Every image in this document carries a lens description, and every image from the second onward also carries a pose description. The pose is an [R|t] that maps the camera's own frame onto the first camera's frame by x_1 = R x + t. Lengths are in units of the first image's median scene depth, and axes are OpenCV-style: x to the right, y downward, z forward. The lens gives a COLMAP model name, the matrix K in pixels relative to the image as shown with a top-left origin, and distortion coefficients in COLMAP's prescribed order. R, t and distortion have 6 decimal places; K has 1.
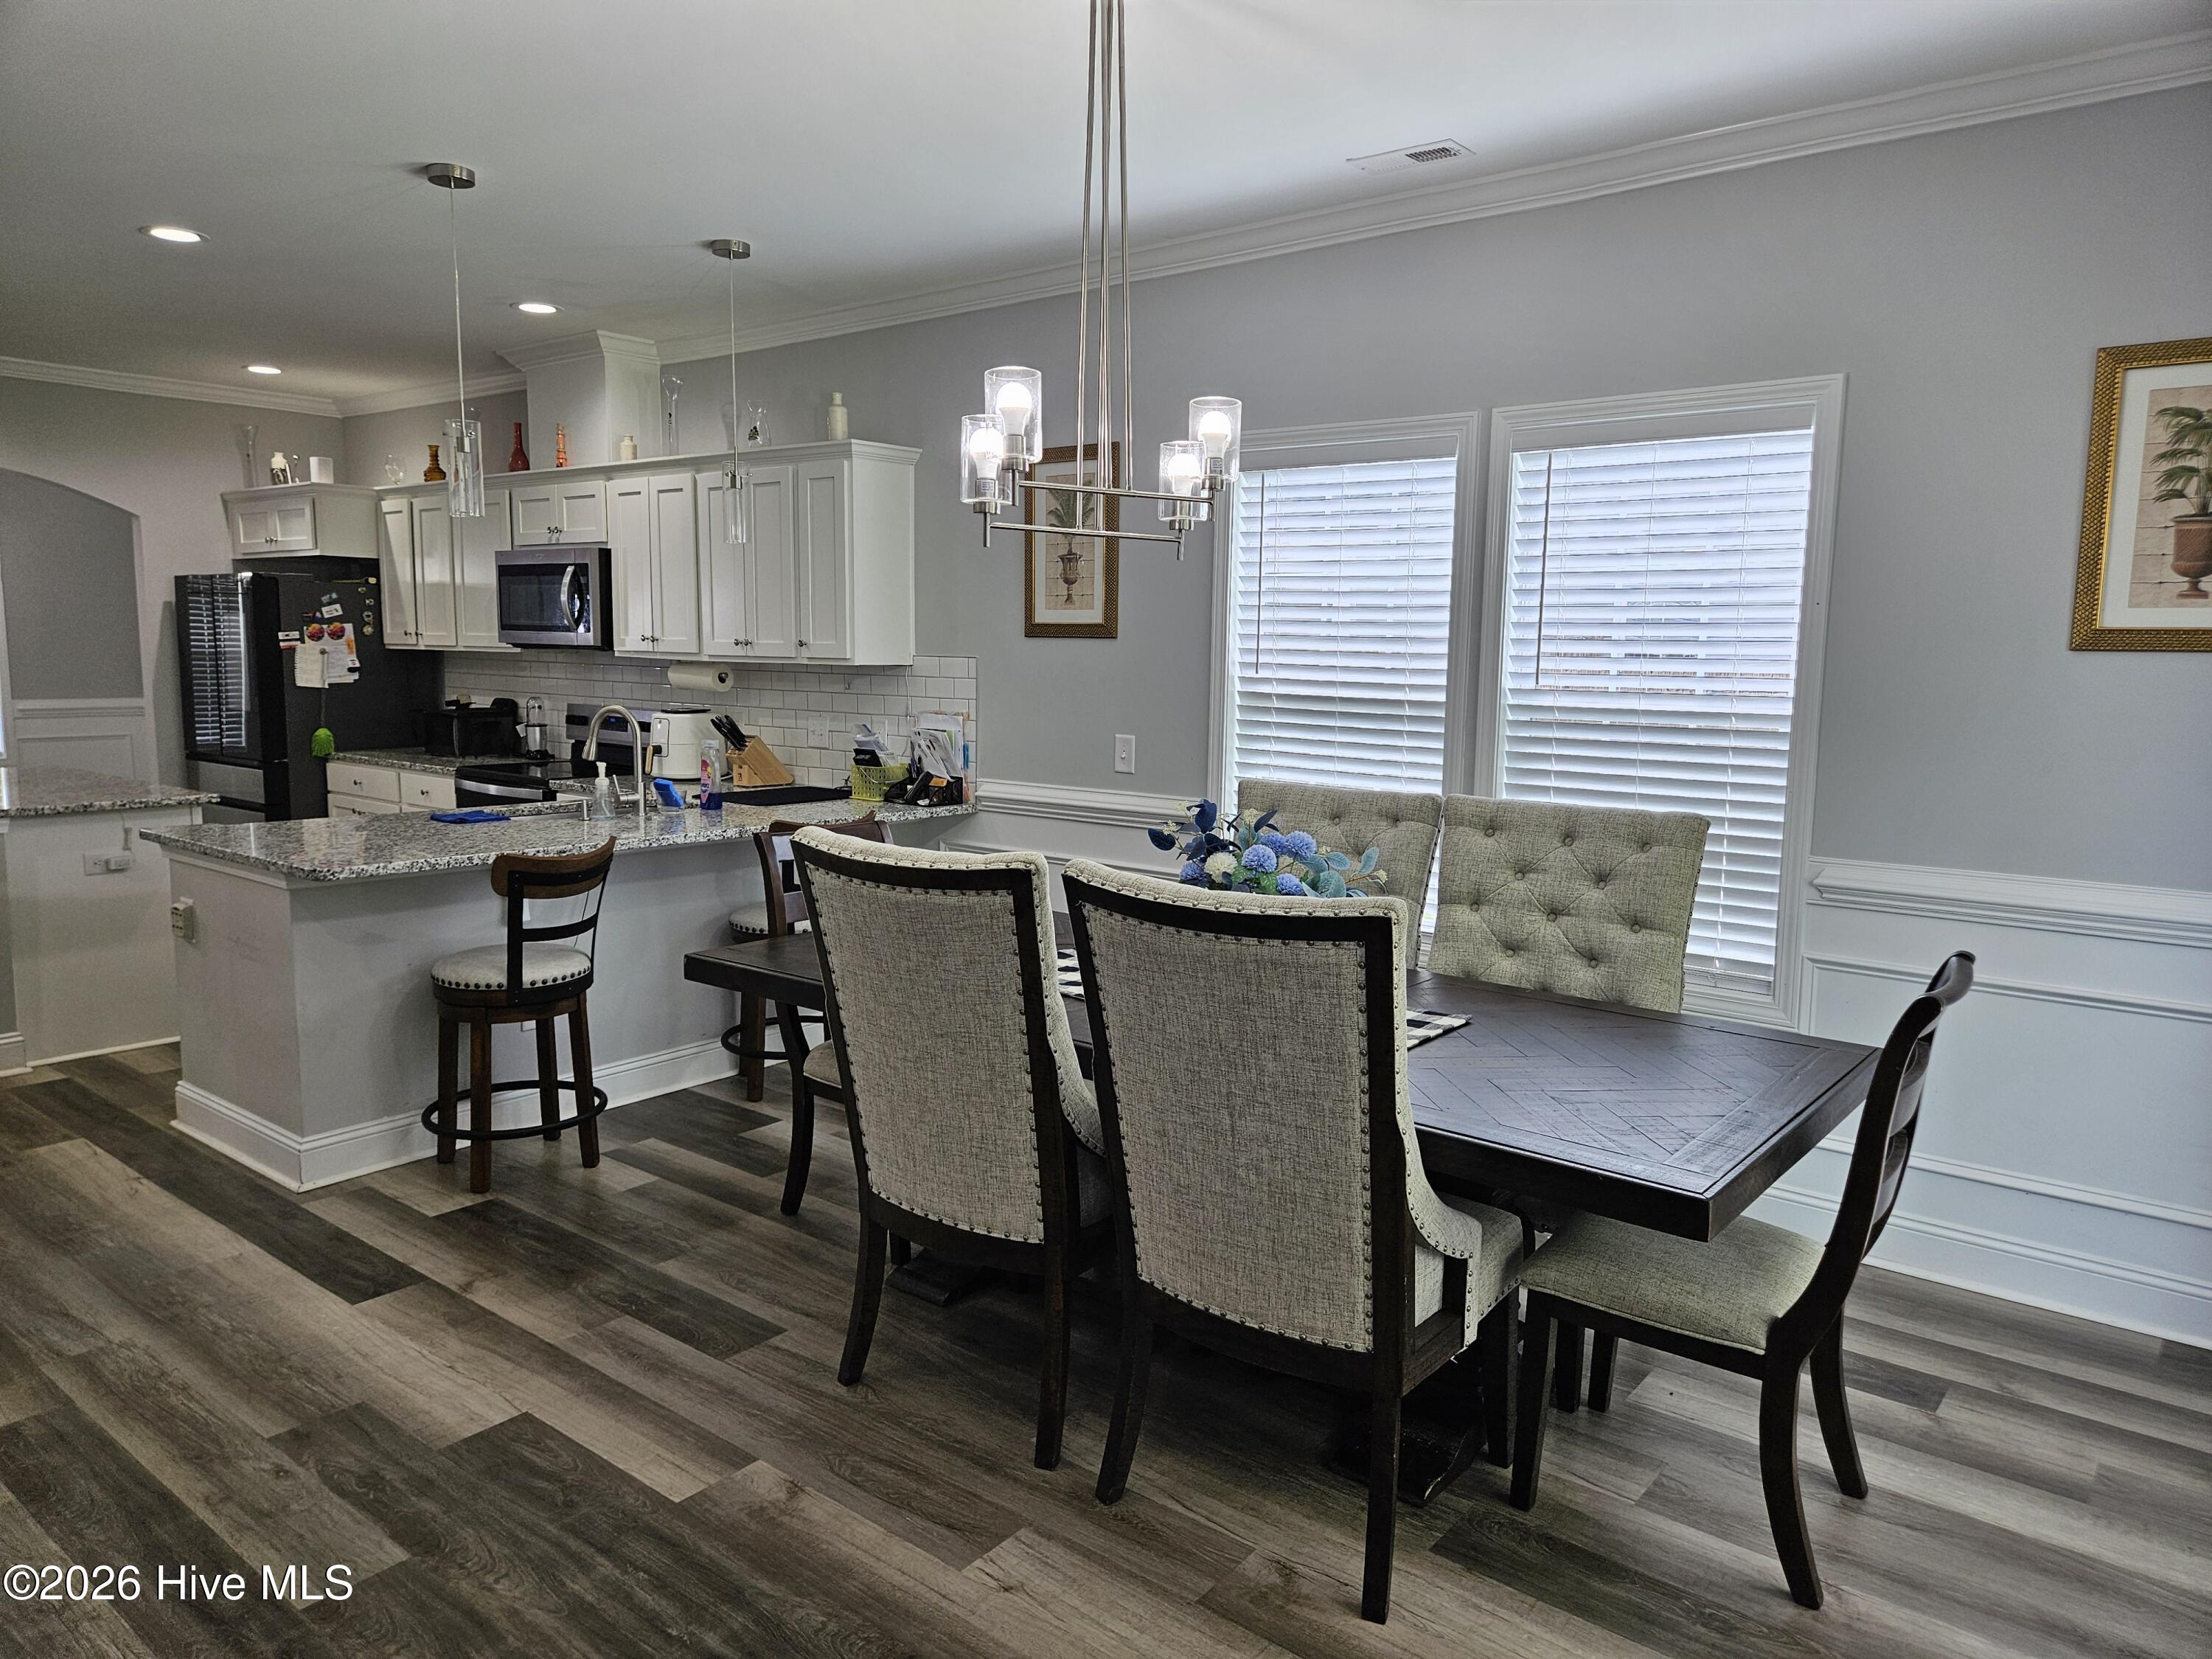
lens RADIAL K [[1483.6, 0, 1096.3], [0, 1483.6, 829.0], [0, 0, 1]] dist [0.040898, -0.003722]
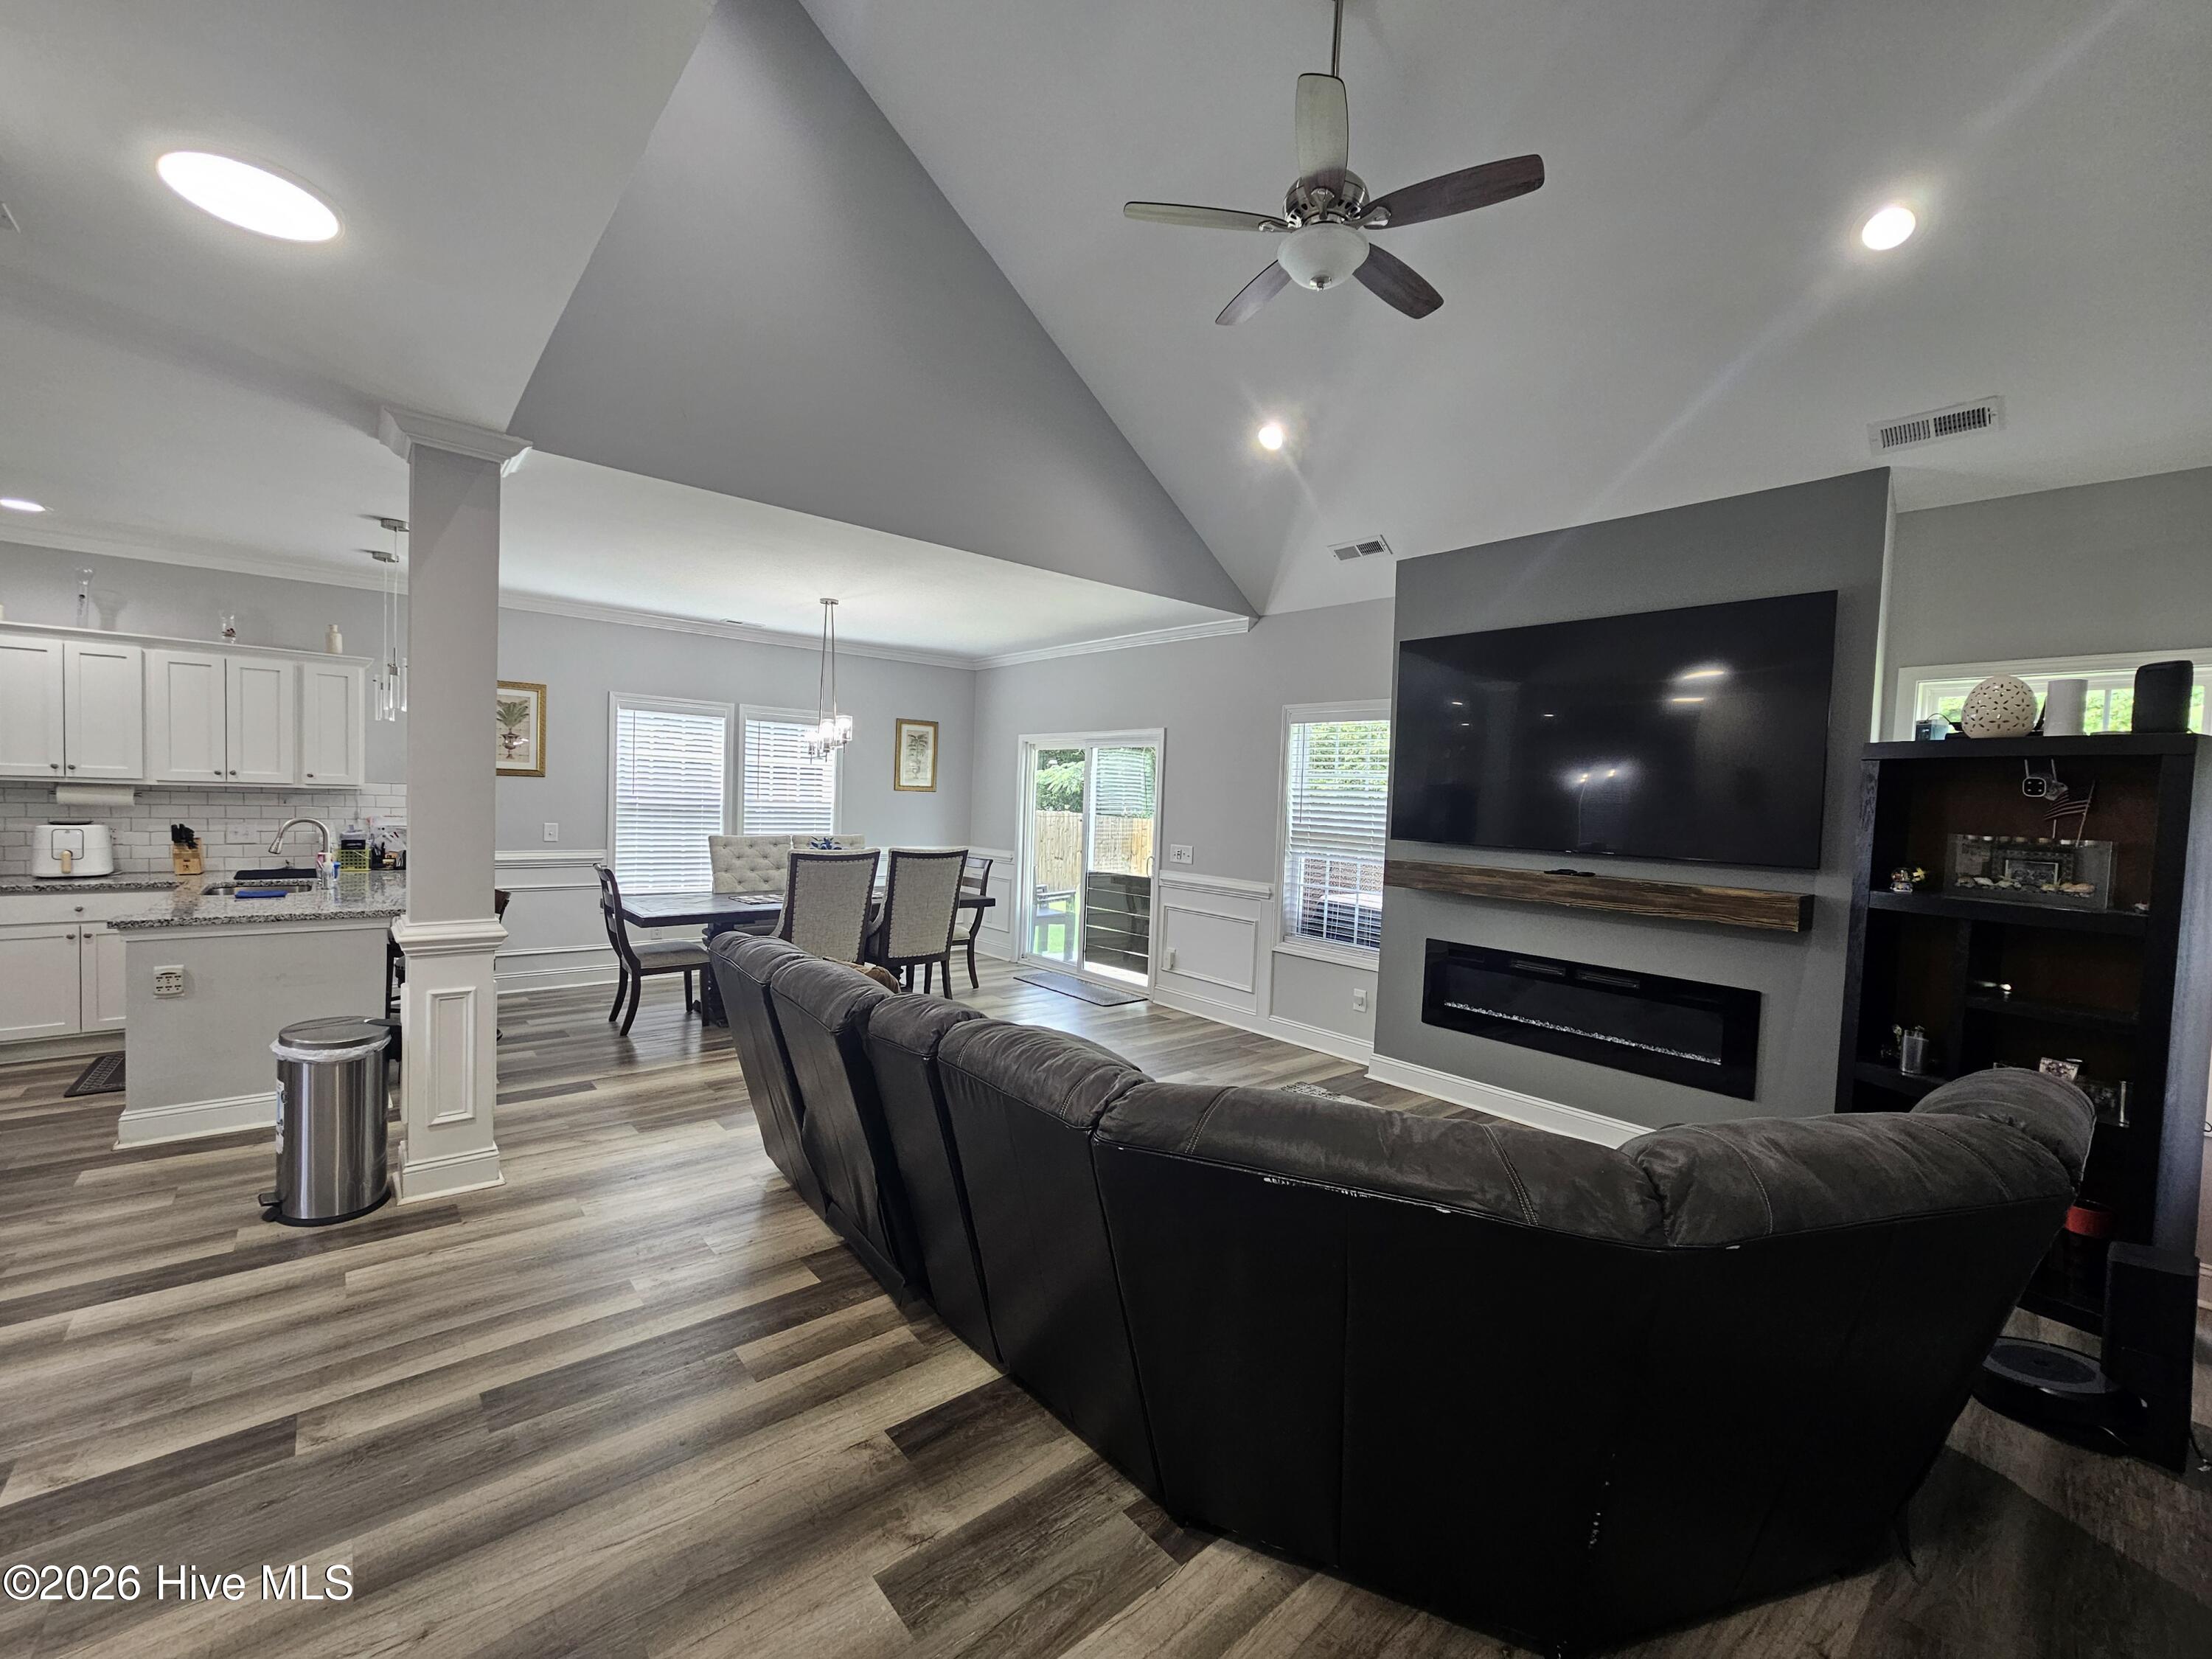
lens RADIAL K [[909.3, 0, 1112.9], [0, 909.3, 827.6], [0, 0, 1]] dist [0.001465, 0.000043]
pose [[0.174857, -0.045145, 0.983558, -1.254429], [0.089759, 0.995520, 0.029736, -0.027246], [-0.980494, 0.083083, 0.178126, -0.004587]]
